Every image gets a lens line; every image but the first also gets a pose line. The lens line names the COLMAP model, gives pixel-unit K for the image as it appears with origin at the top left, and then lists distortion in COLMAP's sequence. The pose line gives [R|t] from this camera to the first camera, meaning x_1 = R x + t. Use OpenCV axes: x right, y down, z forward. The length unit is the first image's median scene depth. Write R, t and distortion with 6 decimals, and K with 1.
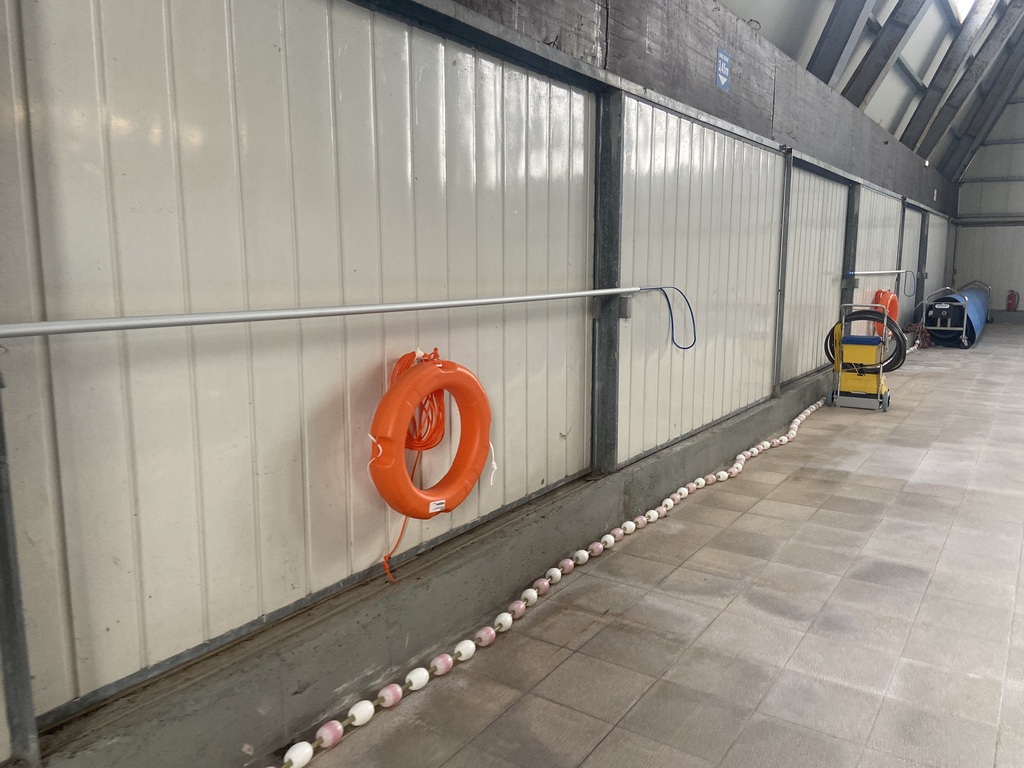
lens RADIAL K [[774.4, 0, 511.2], [0, 774.4, 384.4], [0, 0, 1]] dist [0.100758, -0.122023]
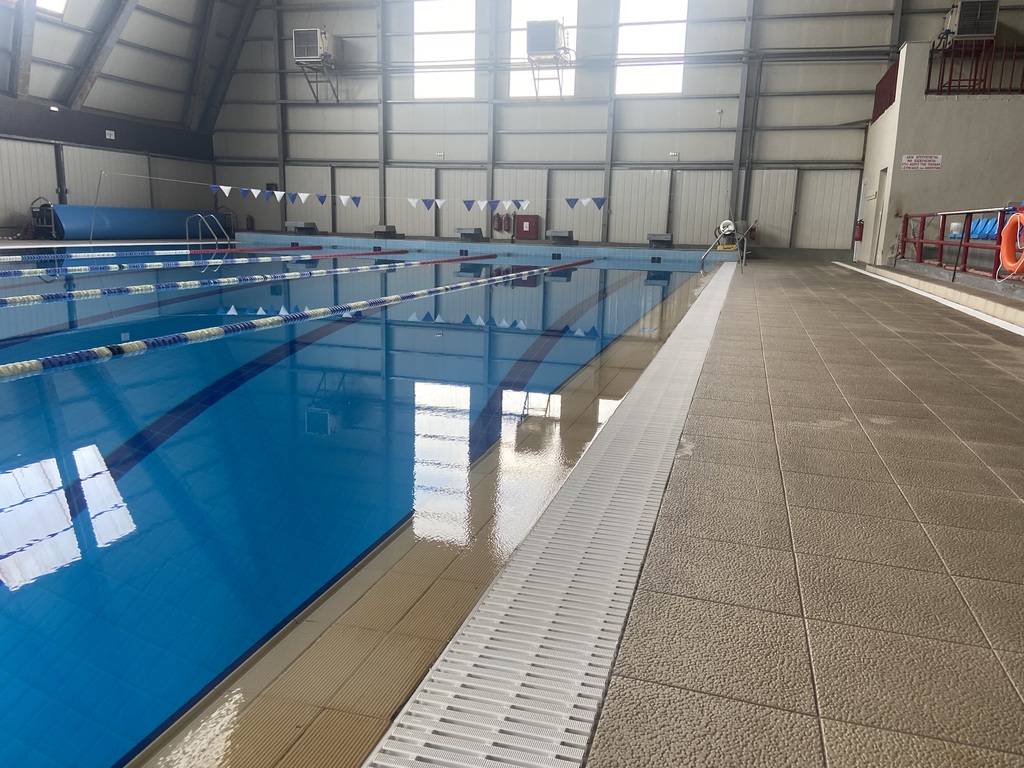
lens RADIAL K [[774.4, 0, 508.4], [0, 774.4, 383.7], [0, 0, 1]] dist [0.100758, -0.122023]
pose [[0.953089, -0.038456, 0.300237, 0.657106], [0.023189, 0.998258, 0.054249, 0.112017], [-0.301800, -0.044741, 0.952321, -0.450673]]
